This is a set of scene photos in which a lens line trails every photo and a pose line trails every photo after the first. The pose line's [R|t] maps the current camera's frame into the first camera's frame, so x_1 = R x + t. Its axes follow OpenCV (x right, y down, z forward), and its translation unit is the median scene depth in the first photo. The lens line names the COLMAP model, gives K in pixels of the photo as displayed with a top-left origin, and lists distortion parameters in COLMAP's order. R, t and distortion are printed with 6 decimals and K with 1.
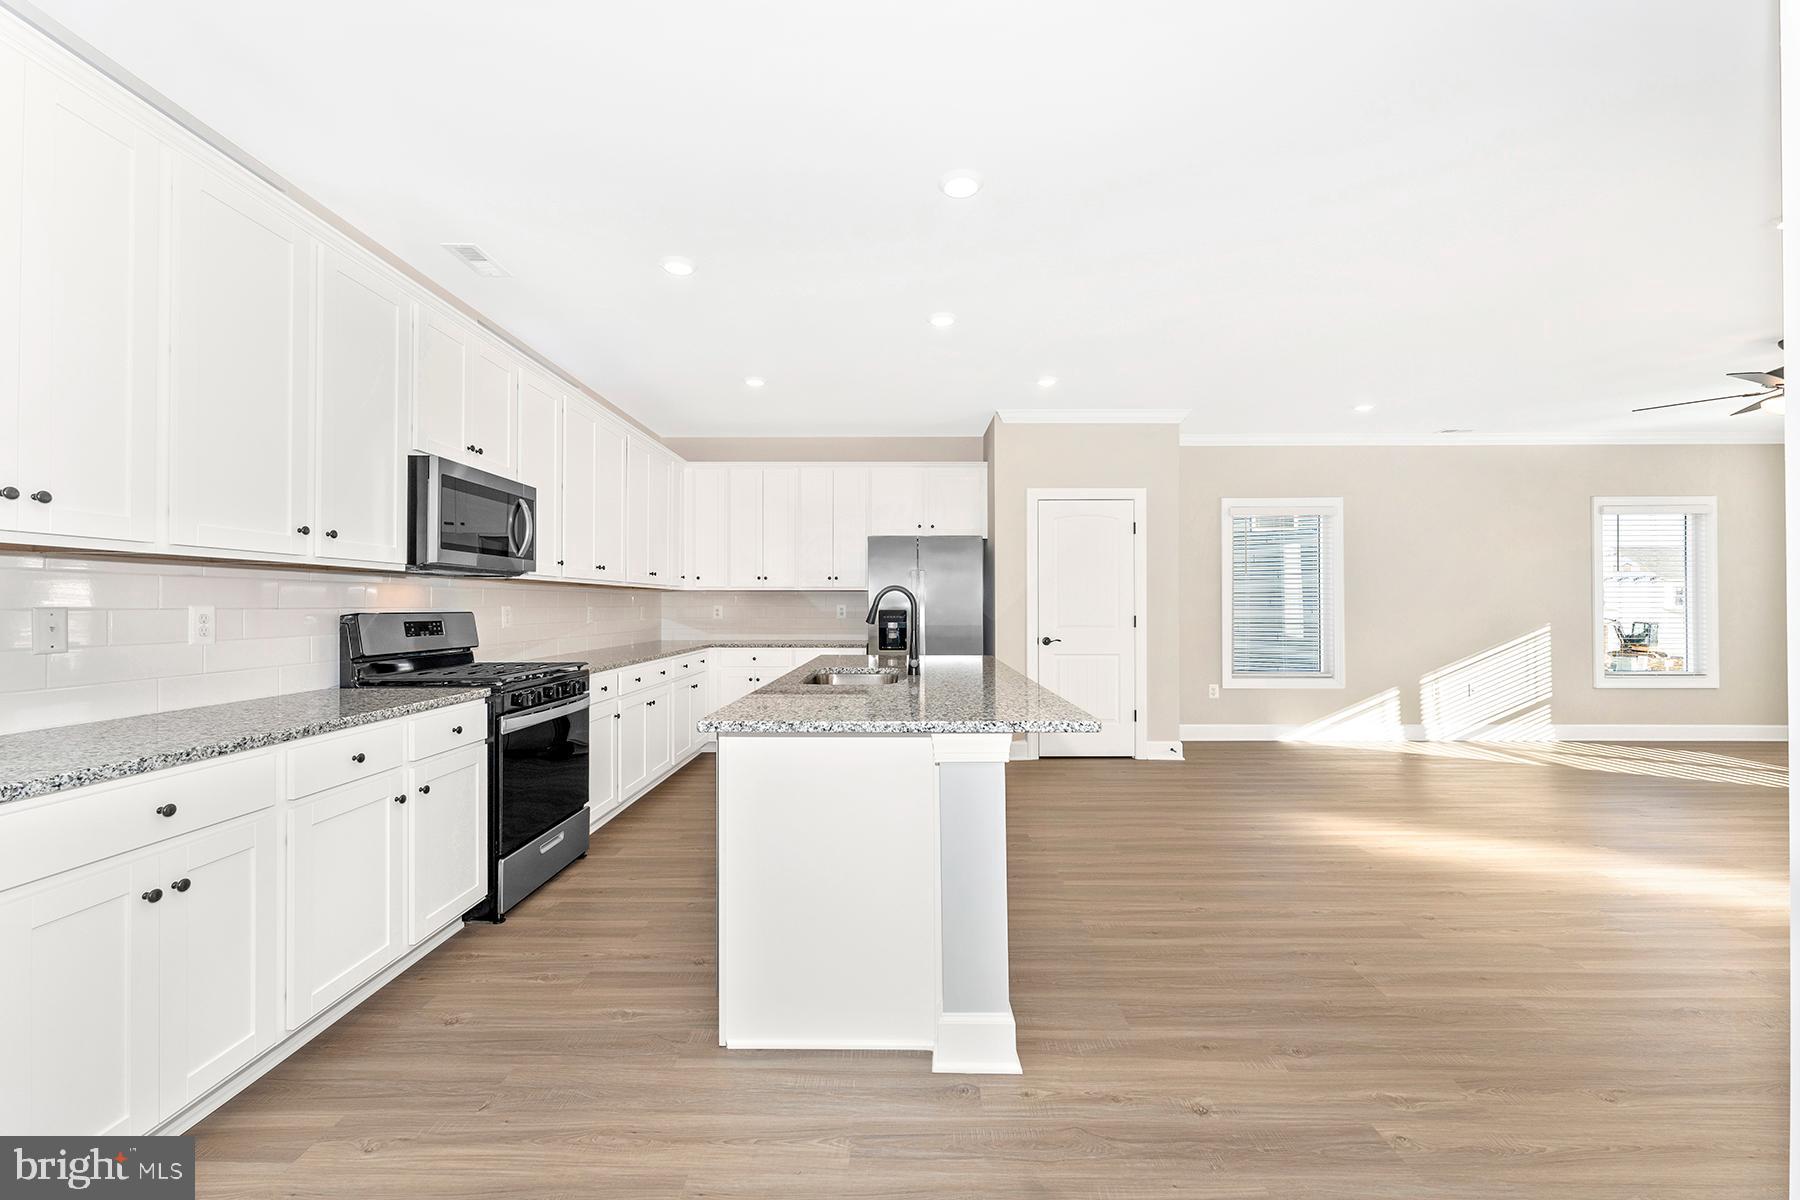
lens RADIAL K [[719.9, 0, 896.3], [0, 719.9, 567.2], [0, 0, 1]] dist [0.000814, -0.000029]
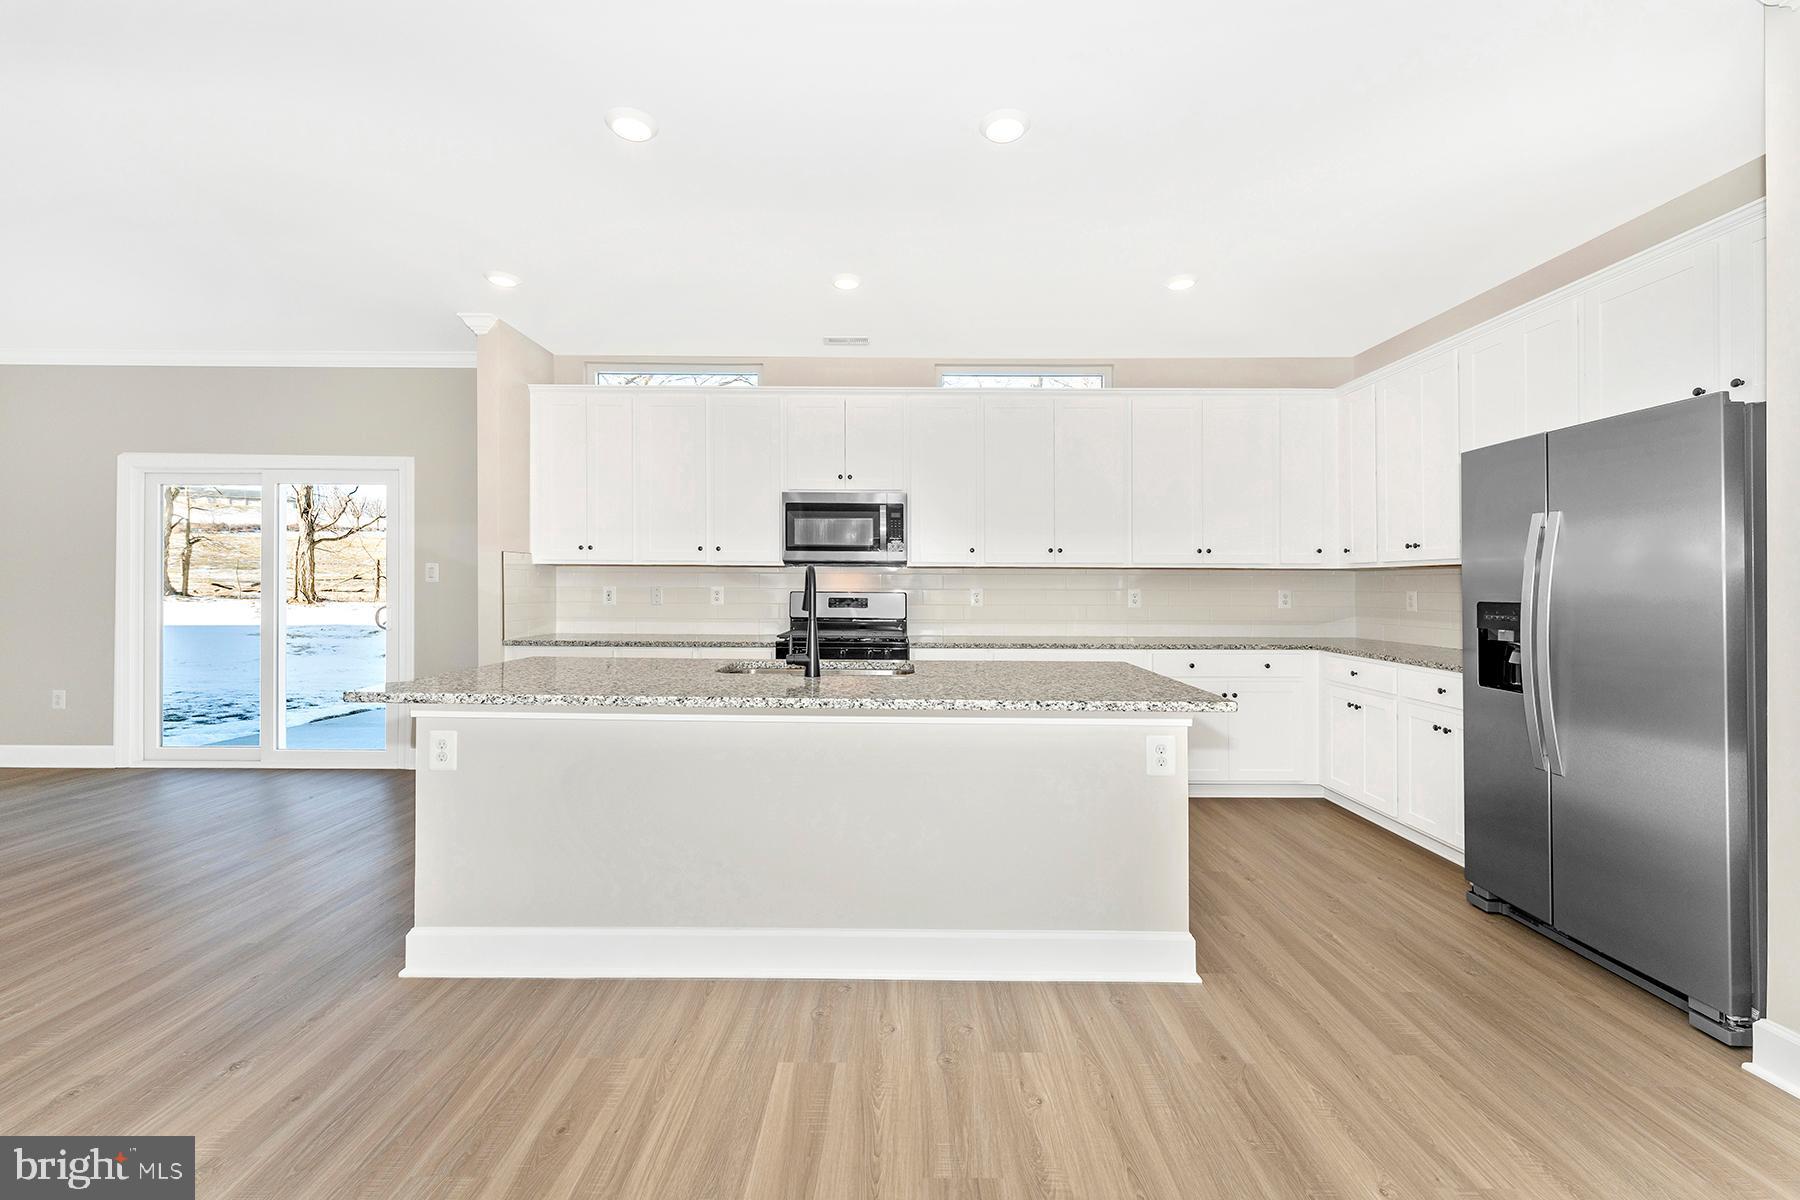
lens RADIAL K [[721.5, 0, 887.4], [0, 721.5, 587.7], [0, 0, 1]] dist [0.000239, -0.000260]
pose [[0.000198, -0.000232, -1.000000, 0.831023], [0.043681, 0.999046, -0.000223, 0.058475], [0.999046, -0.043681, 0.000208, 1.115808]]
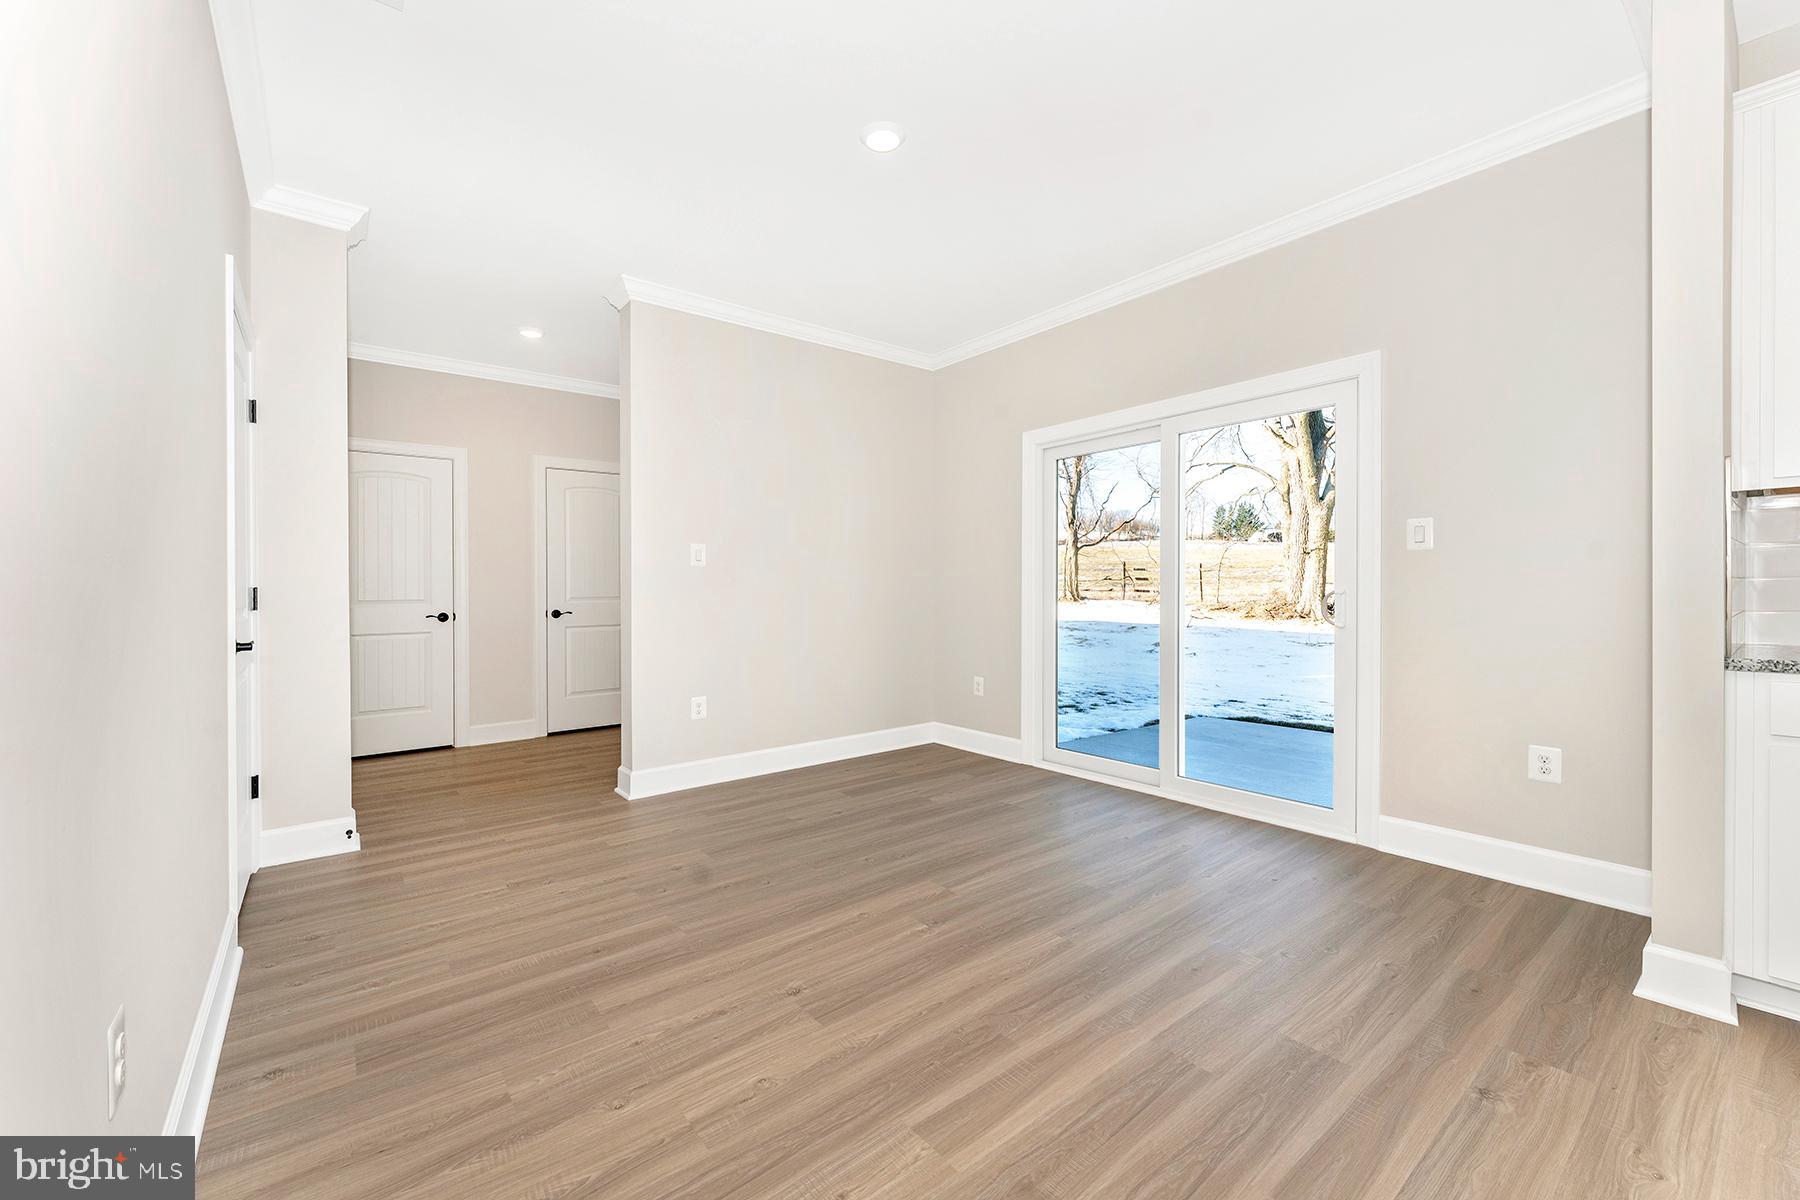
lens RADIAL K [[719.9, 0, 896.3], [0, 719.9, 567.2], [0, 0, 1]] dist [0.000814, -0.000029]
pose [[-0.780550, -0.011781, -0.624983, 0.400295], [0.040502, 0.996768, -0.069373, 0.063627], [0.623780, -0.079462, -0.777550, 0.448224]]
